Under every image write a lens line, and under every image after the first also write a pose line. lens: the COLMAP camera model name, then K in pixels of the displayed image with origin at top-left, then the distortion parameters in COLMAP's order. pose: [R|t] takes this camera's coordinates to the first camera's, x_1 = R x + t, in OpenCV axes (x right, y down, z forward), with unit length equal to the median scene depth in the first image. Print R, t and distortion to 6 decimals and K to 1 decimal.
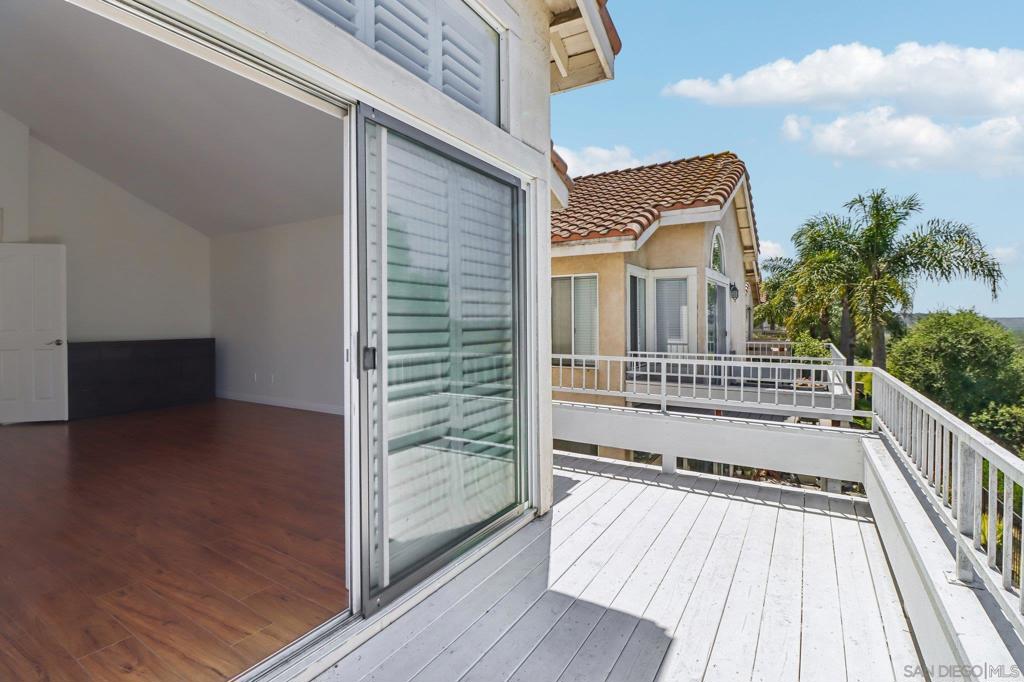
lens RADIAL K [[481.1, 0, 509.5], [0, 481.1, 321.5], [0, 0, 1]] dist [0.000414, -0.010965]
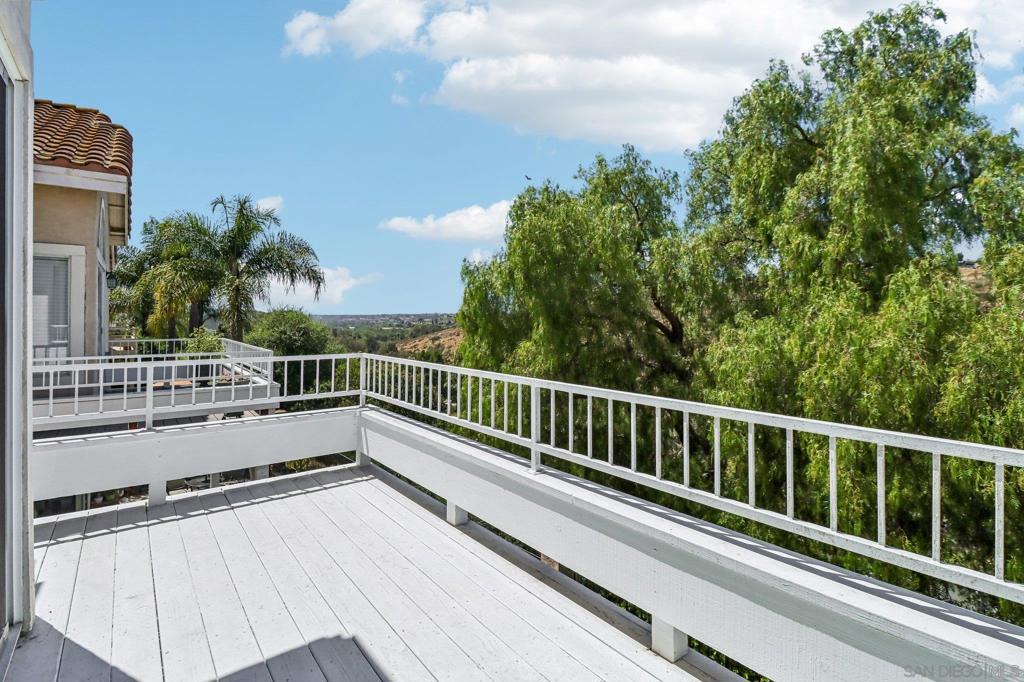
lens RADIAL K [[492.4, 0, 509.6], [0, 492.4, 289.0], [0, 0, 1]] dist [-0.003994, -0.001421]
pose [[0.347557, 0.057279, 0.935908, -0.155398], [-0.005121, 0.998233, -0.059192, 0.000643], [-0.937645, 0.015779, 0.347236, 0.096966]]
